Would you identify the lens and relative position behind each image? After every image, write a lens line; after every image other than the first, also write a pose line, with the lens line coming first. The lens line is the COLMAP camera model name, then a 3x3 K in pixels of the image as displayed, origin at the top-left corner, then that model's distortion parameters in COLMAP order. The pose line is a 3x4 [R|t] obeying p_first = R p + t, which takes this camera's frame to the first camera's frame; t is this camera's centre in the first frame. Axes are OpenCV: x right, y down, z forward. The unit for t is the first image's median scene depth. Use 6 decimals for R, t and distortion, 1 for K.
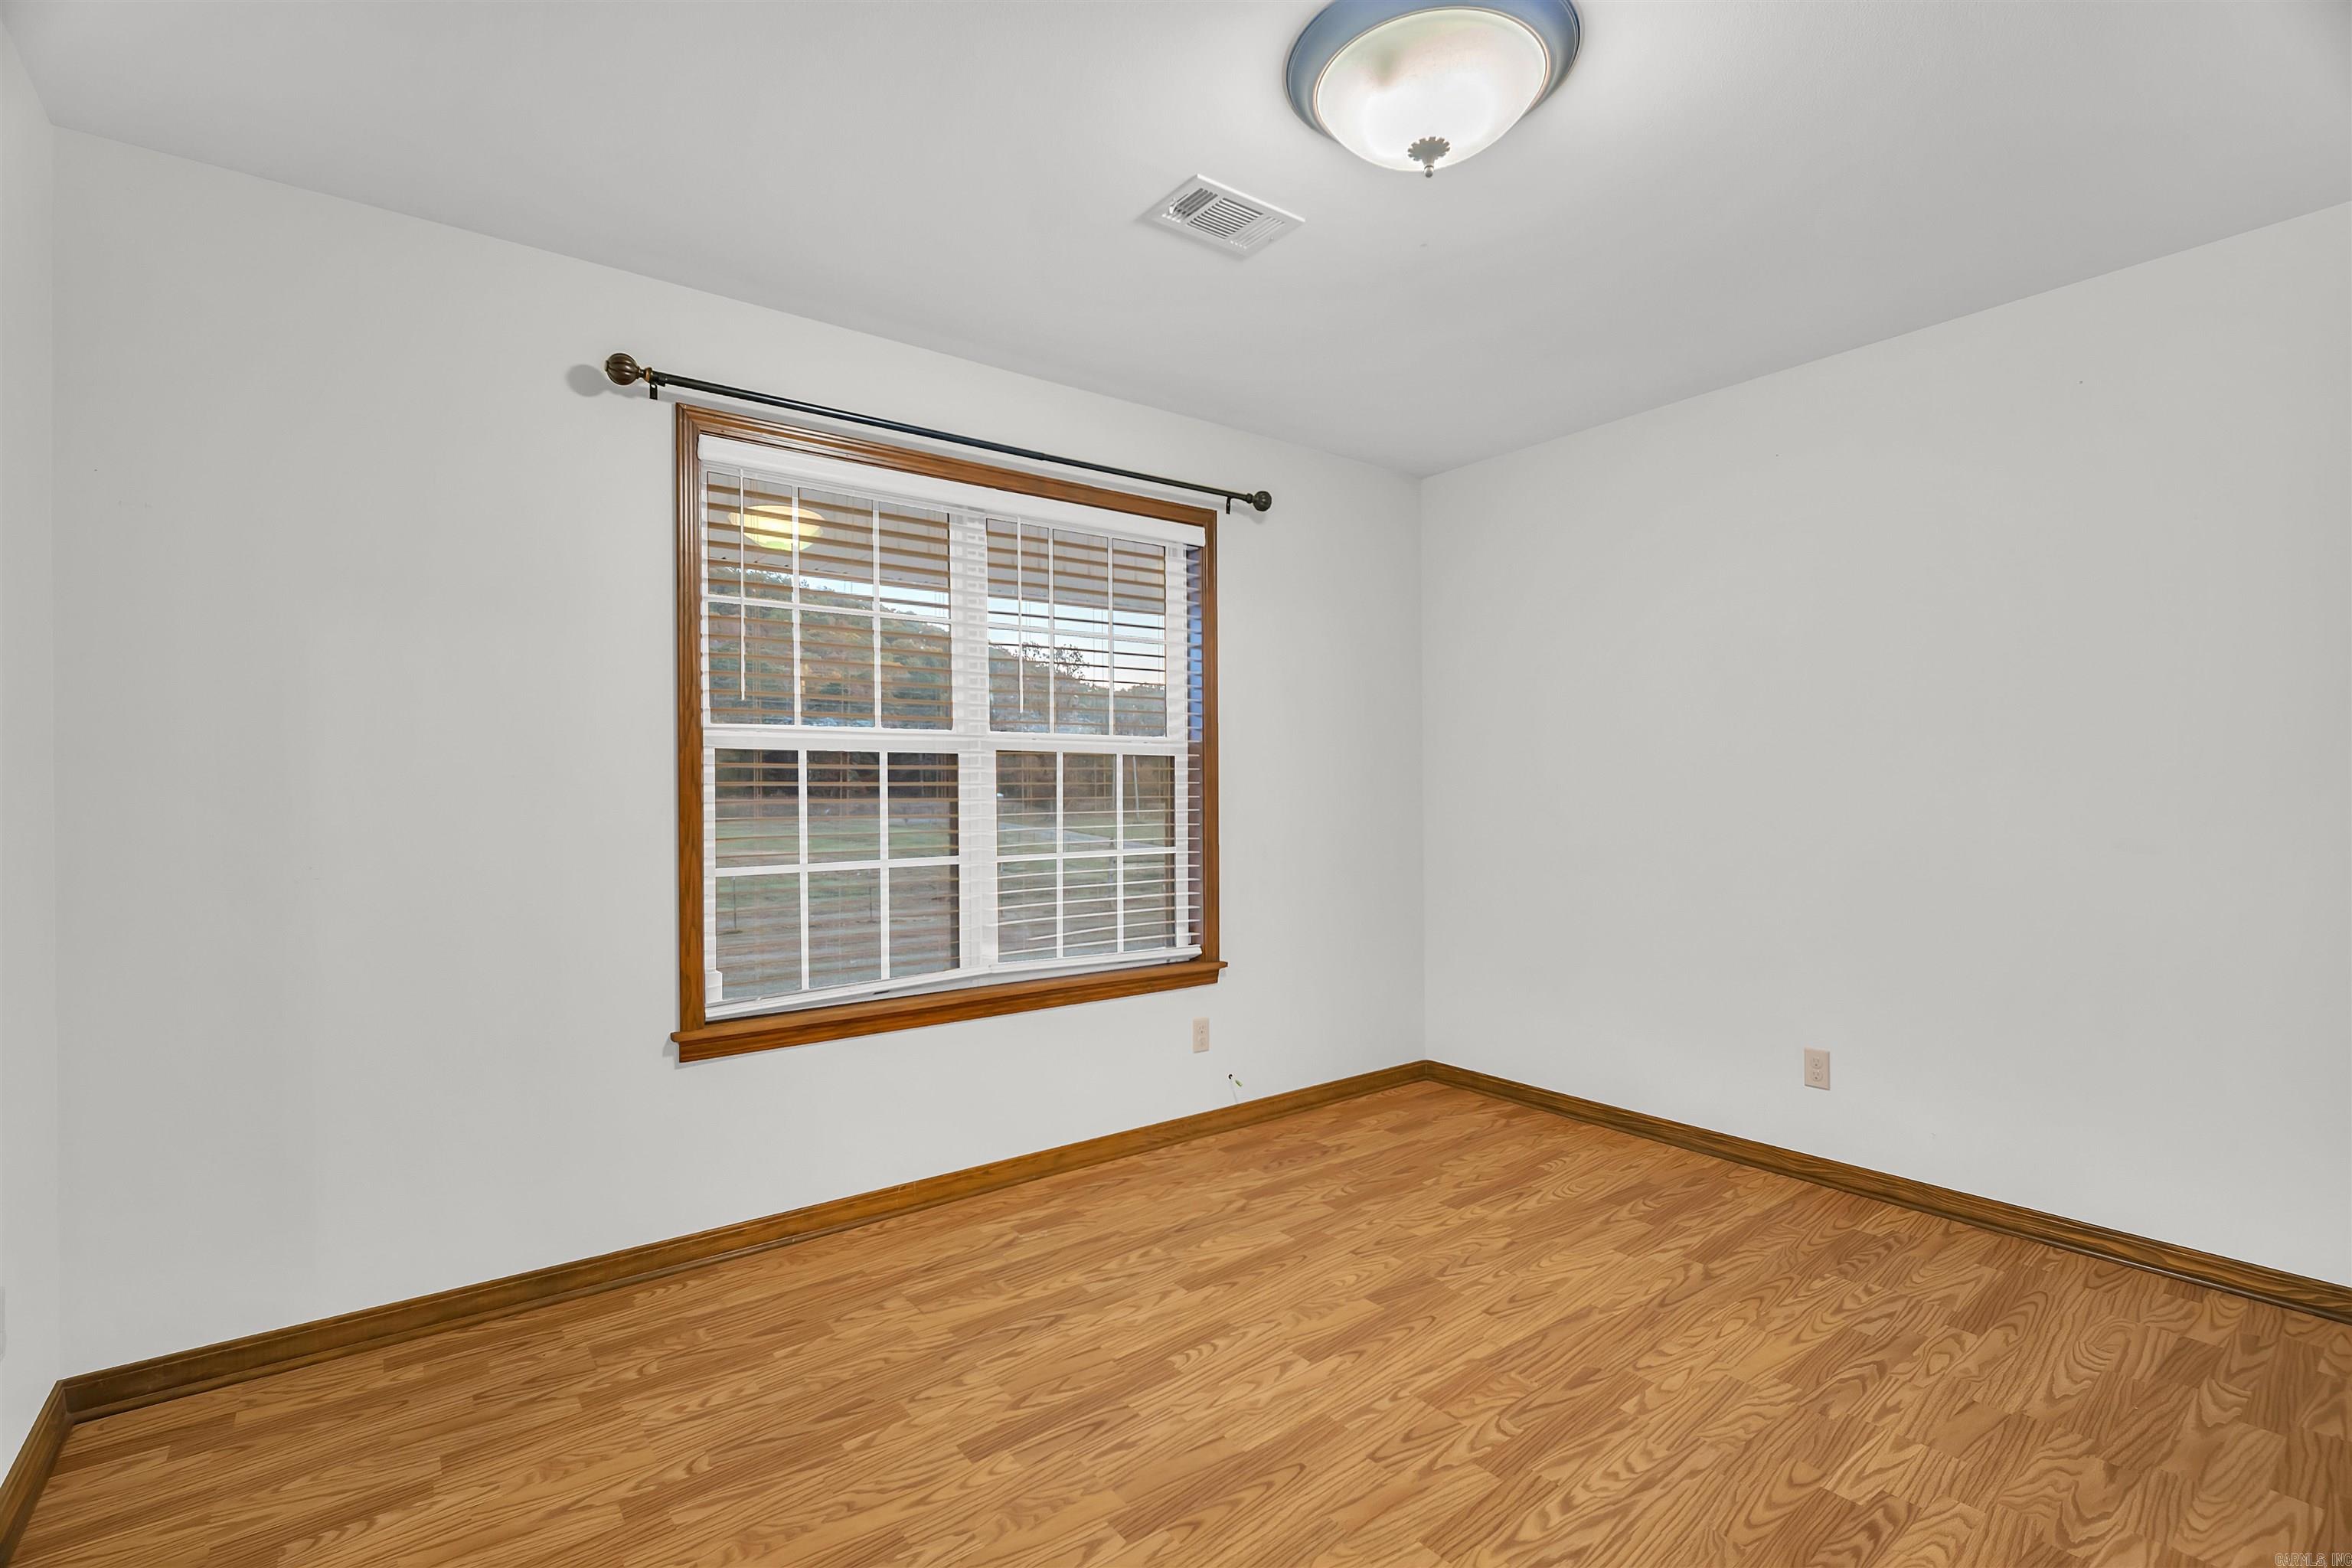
lens RADIAL K [[1071.9, 0, 1176.0], [0, 1071.9, 784.0], [0, 0, 1]] dist [-0.000560, 0.000109]
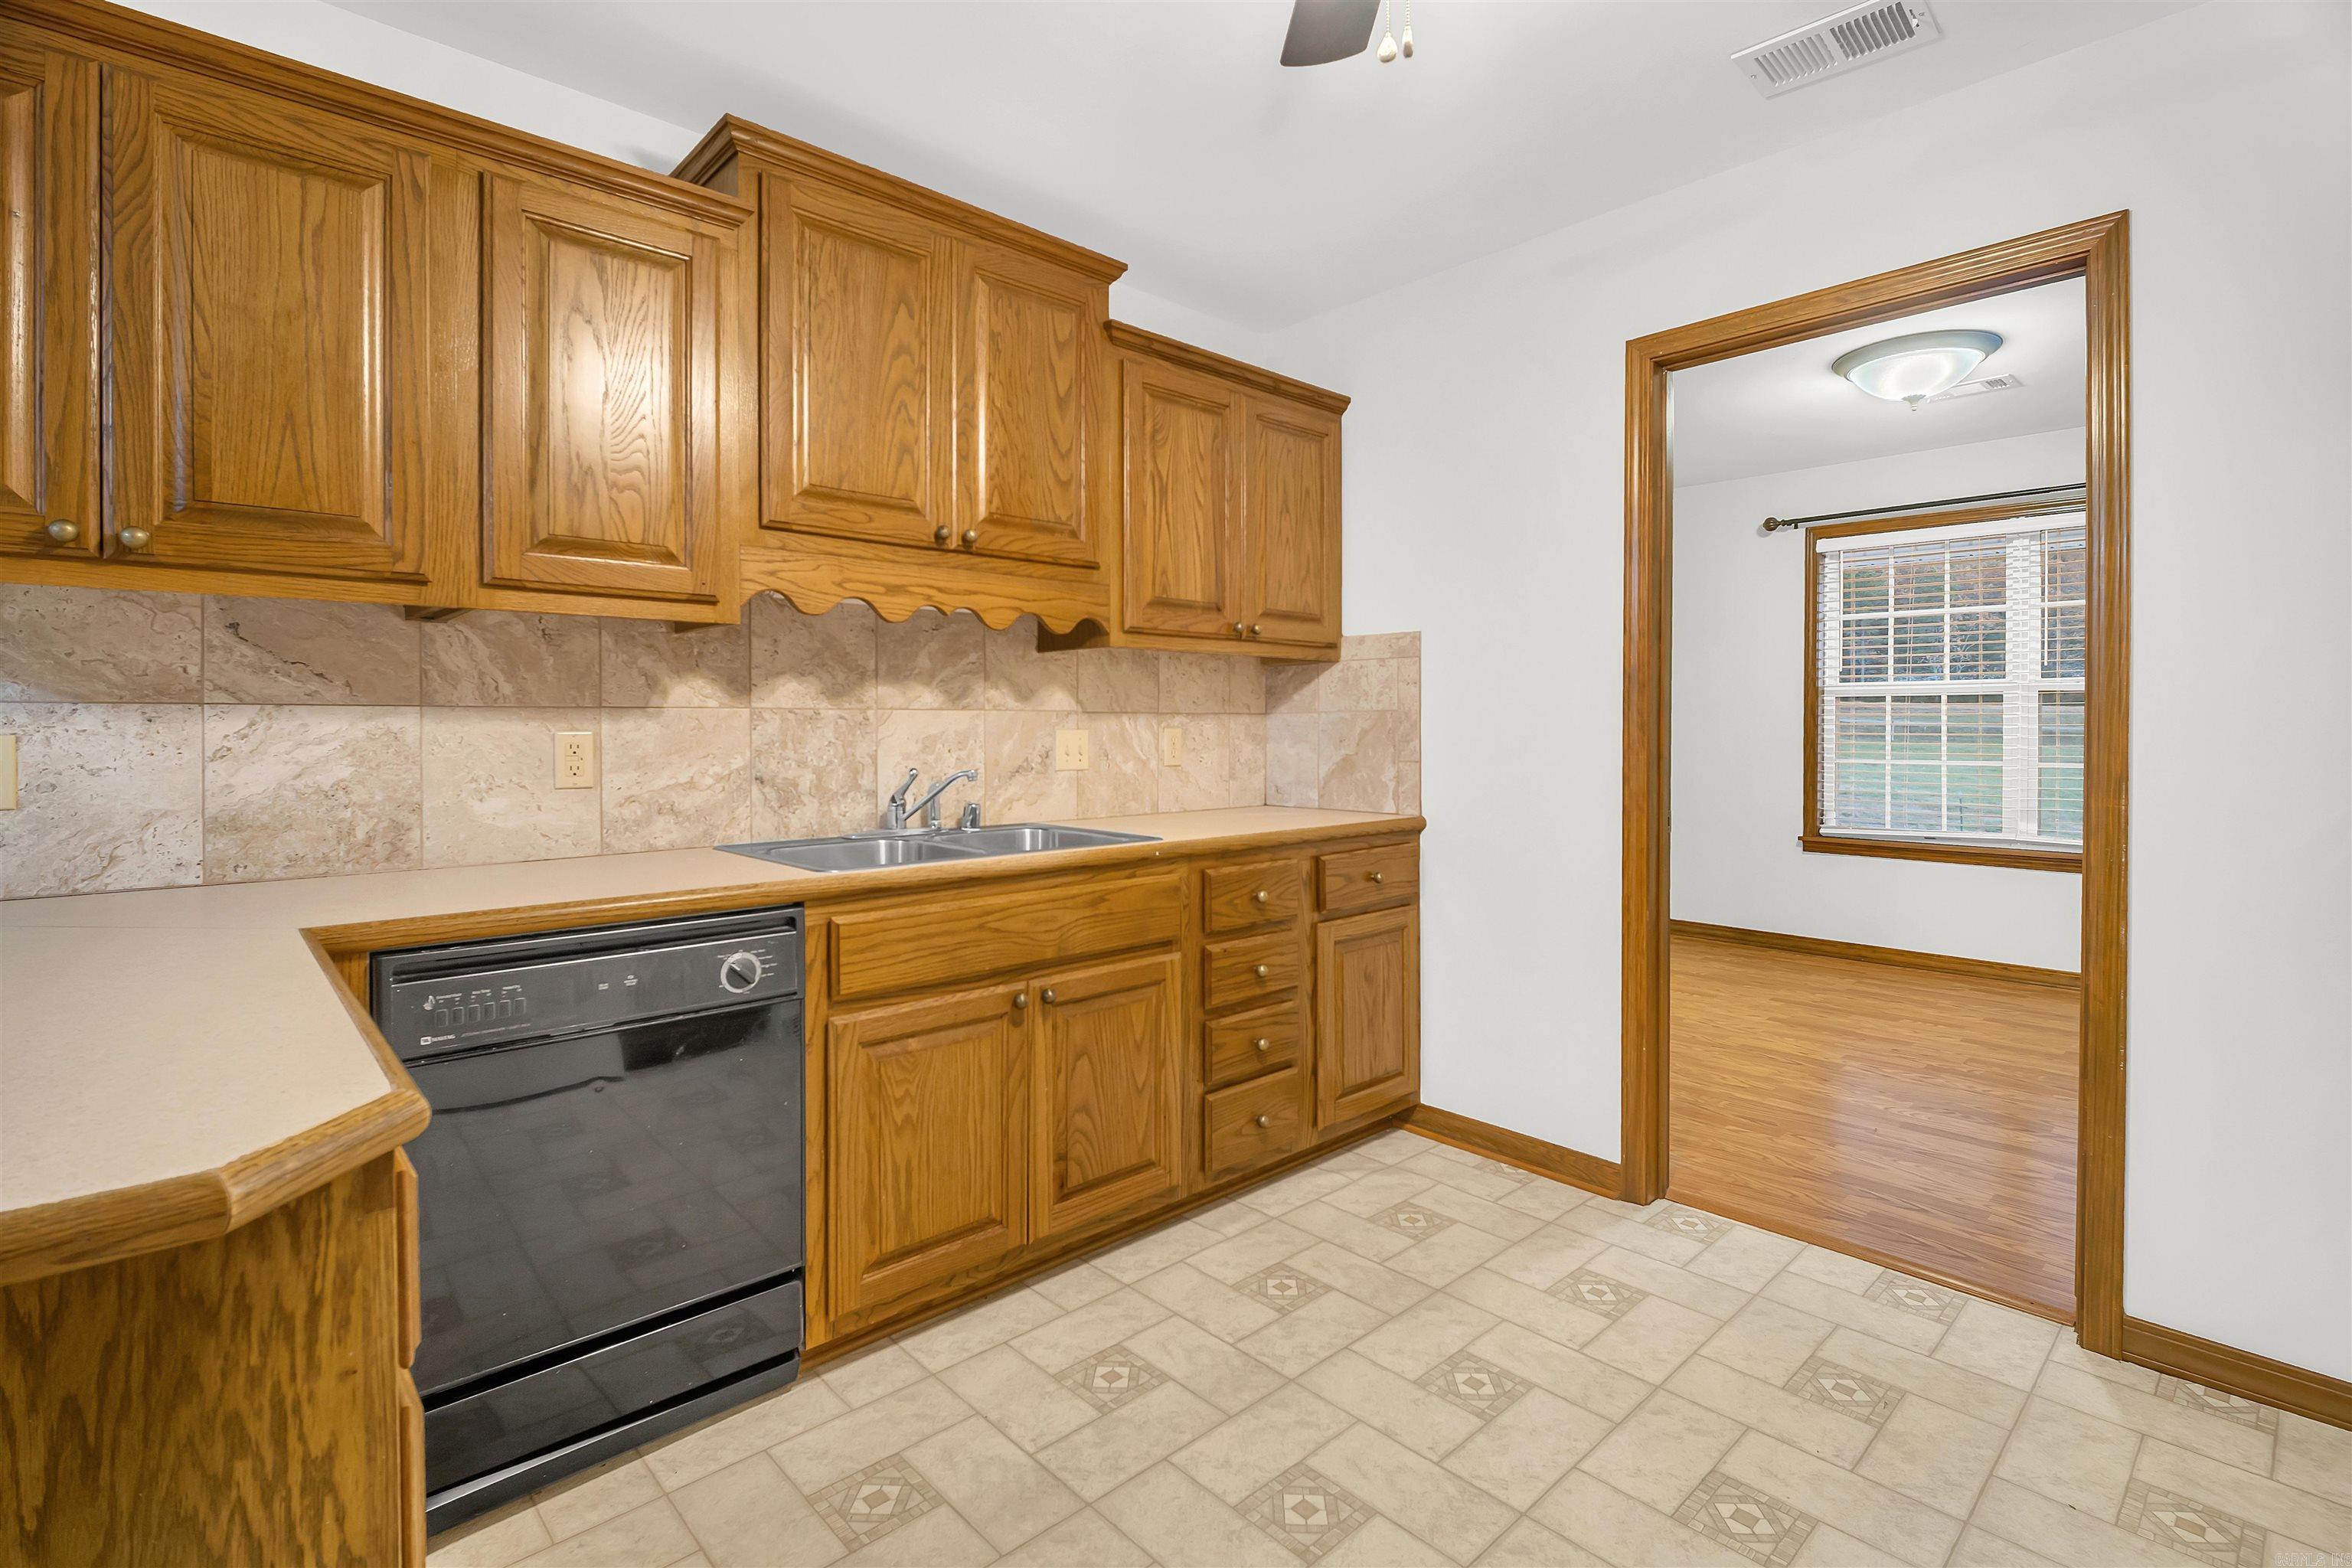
lens RADIAL K [[1090.2, 0, 1181.6], [0, 1090.2, 728.6], [0, 0, 1]] dist [-0.001032, -0.000932]
pose [[0.095750, 0.017392, -0.995253, 1.406275], [0.017597, 0.999662, 0.019162, -0.033744], [0.995250, -0.019348, 0.095412, -0.360614]]
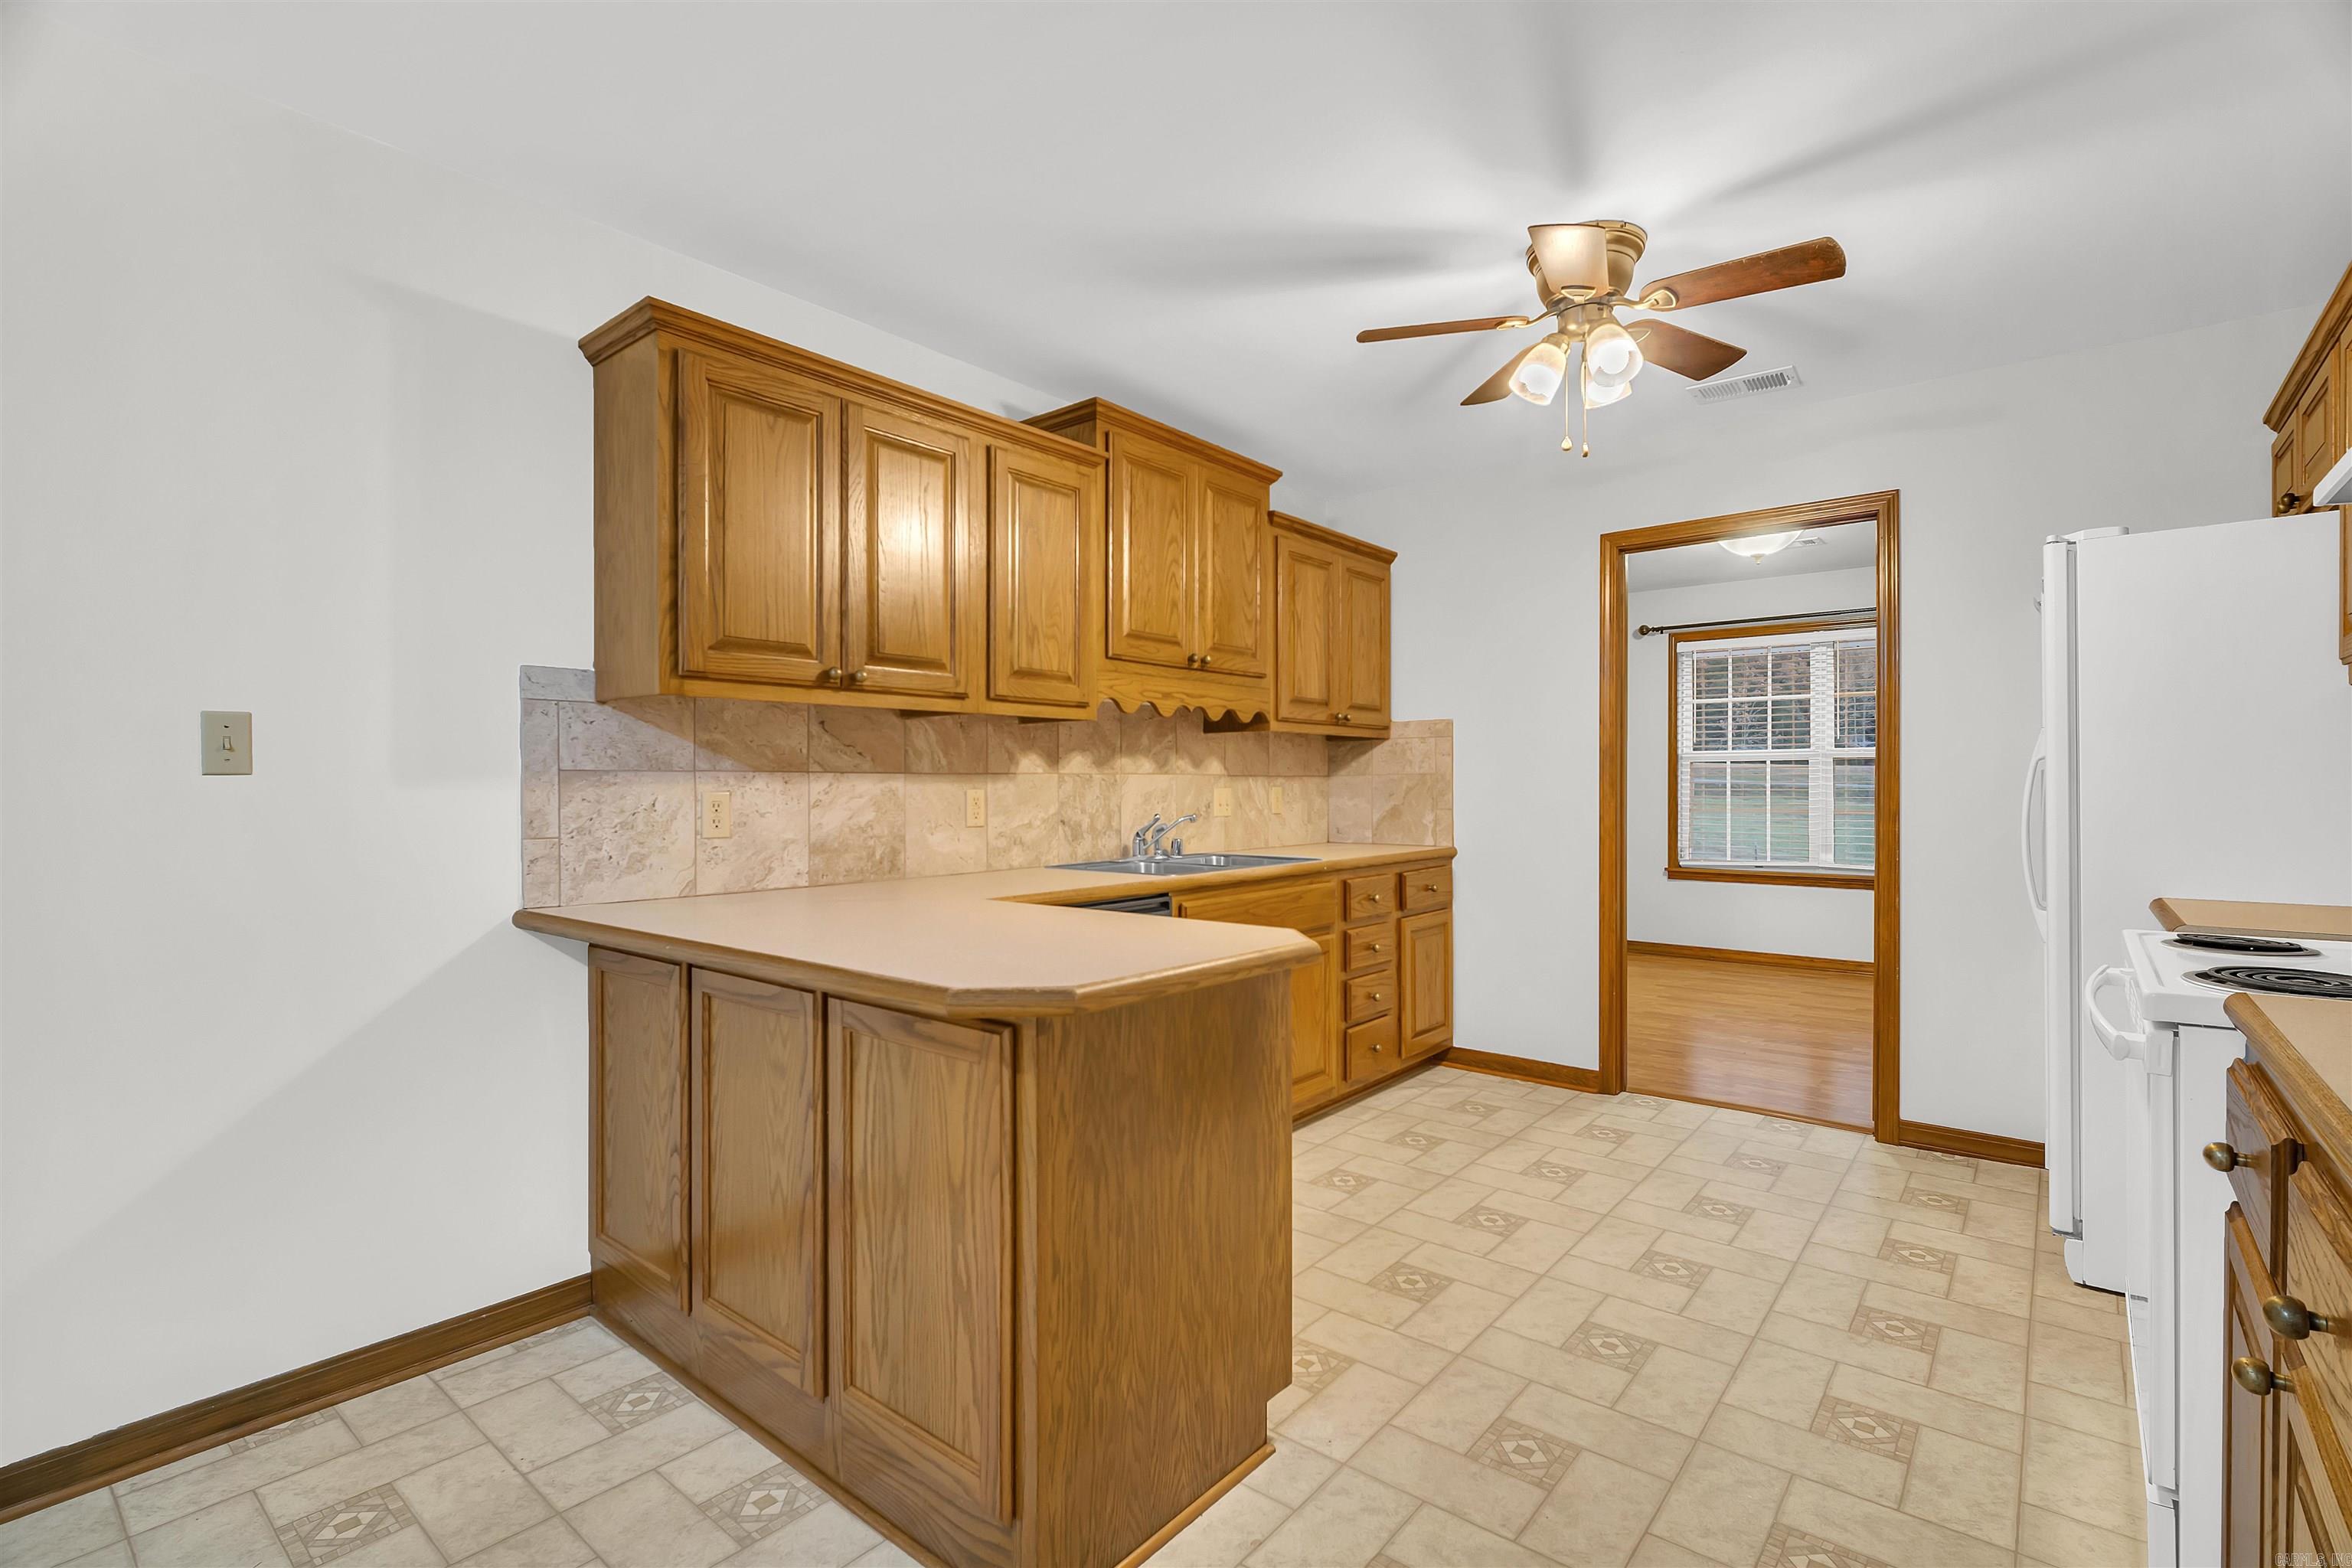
lens RADIAL K [[1071.9, 0, 1176.0], [0, 1071.9, 784.0], [0, 0, 1]] dist [-0.000560, 0.000109]
pose [[0.225723, 0.013370, -0.974100, 1.765807], [0.017884, 0.999680, 0.017865, -0.047028], [0.974027, -0.021454, 0.225412, -0.761362]]
